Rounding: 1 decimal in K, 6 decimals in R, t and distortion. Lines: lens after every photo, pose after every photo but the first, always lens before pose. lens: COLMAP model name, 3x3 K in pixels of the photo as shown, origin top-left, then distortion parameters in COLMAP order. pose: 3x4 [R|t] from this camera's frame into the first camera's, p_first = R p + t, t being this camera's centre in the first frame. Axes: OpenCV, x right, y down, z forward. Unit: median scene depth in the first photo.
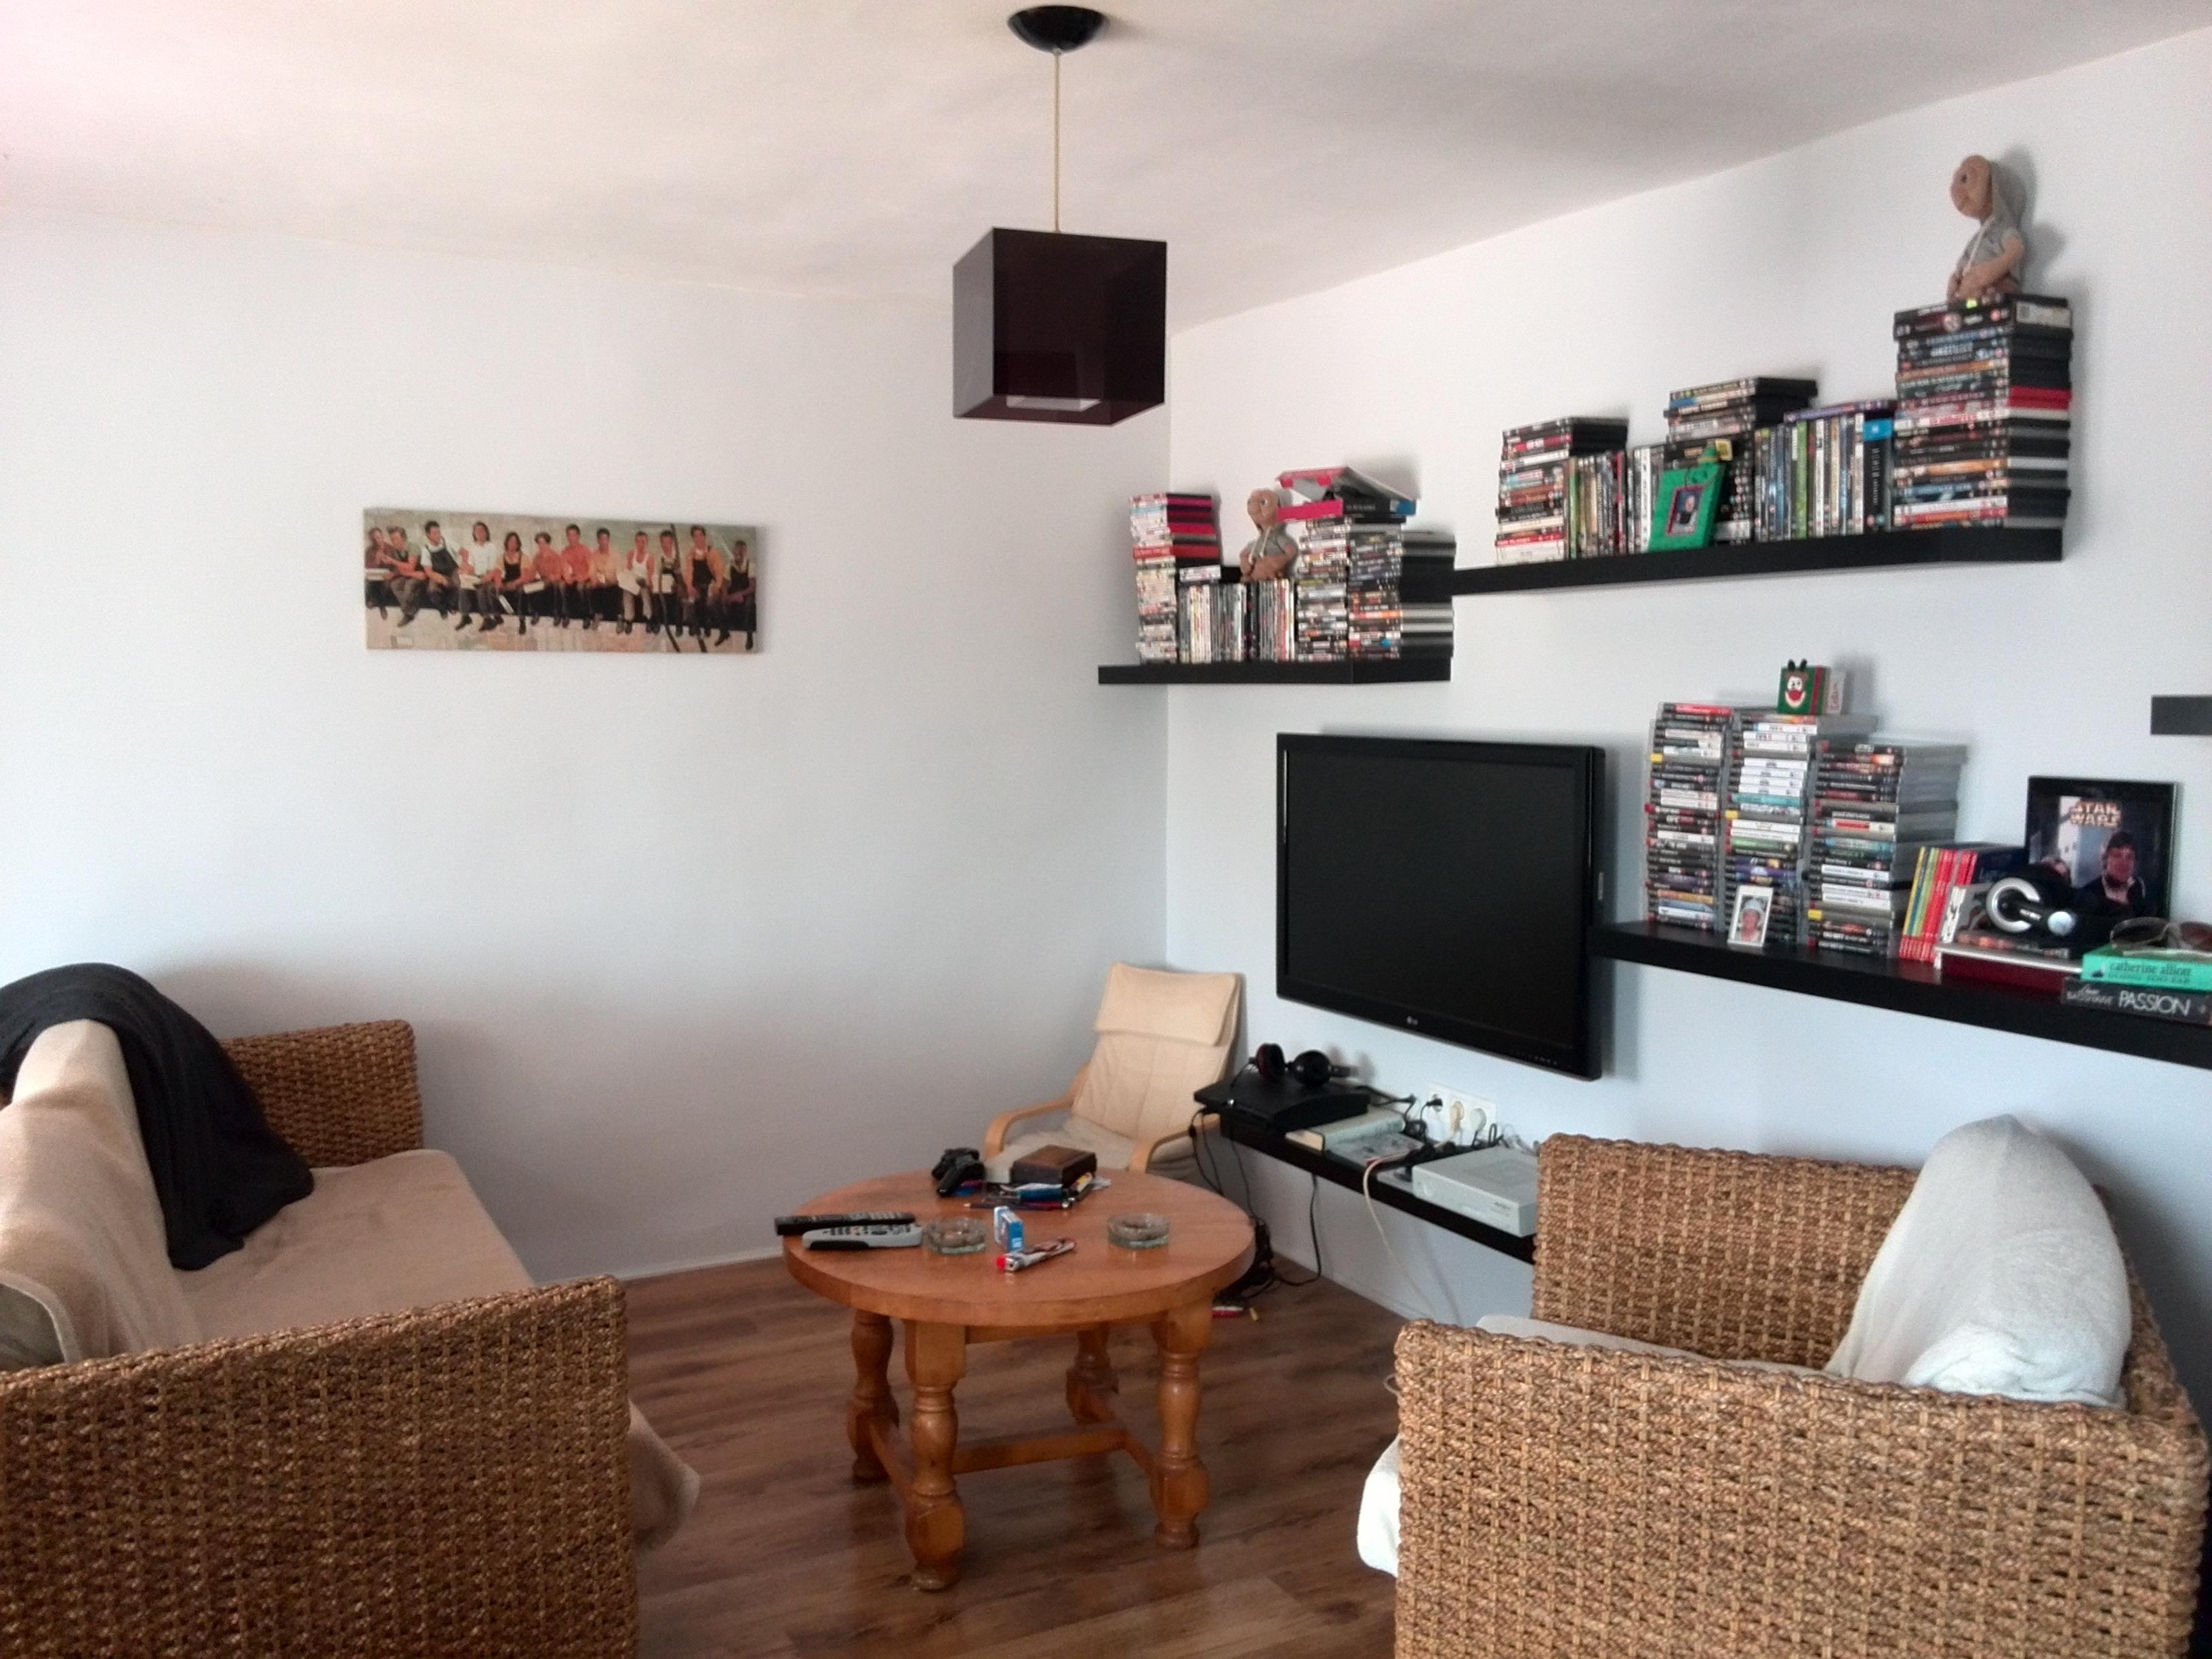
lens RADIAL K [[1809.3, 0, 1097.9], [0, 1809.3, 821.5], [0, 0, 1]] dist [0.105088, -0.180141]
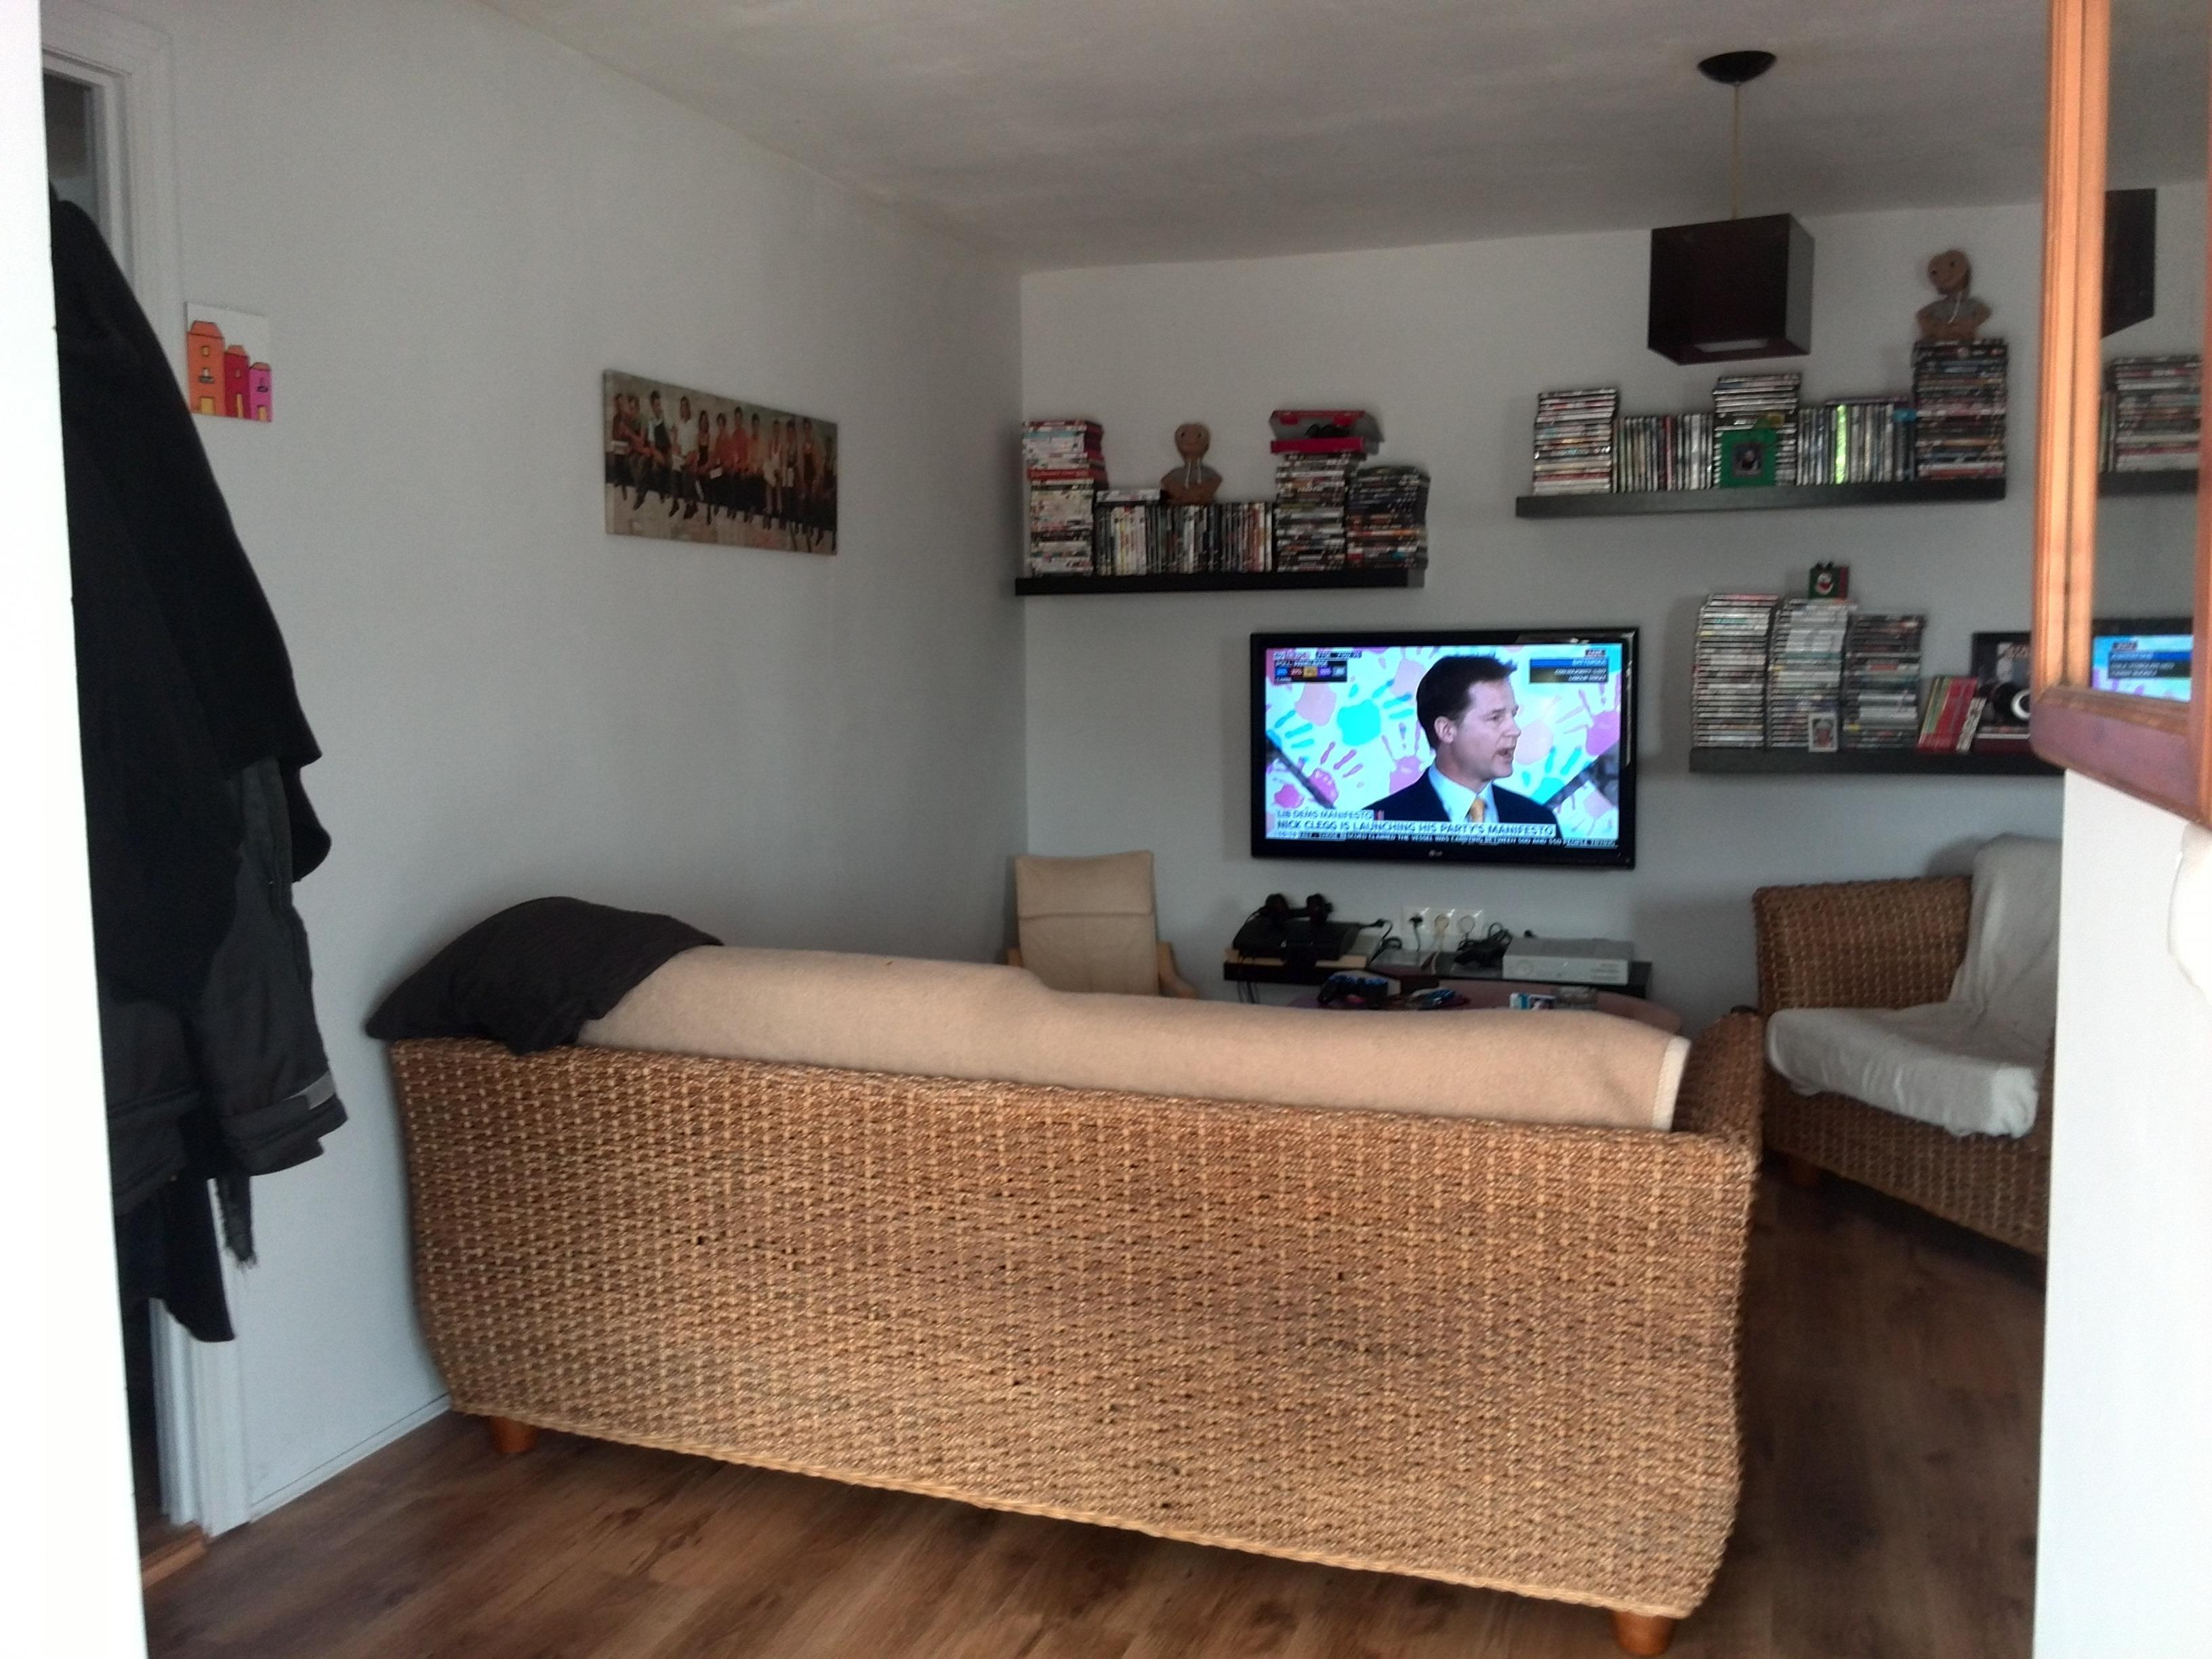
lens RADIAL K [[1809.3, 0, 1085.9], [0, 1809.3, 831.1], [0, 0, 1]] dist [0.105088, -0.180141]
pose [[0.742691, -0.073855, 0.665549, -0.816862], [0.060243, 0.997238, 0.043436, 0.022890], [-0.666919, 0.007835, 0.745089, 0.203533]]
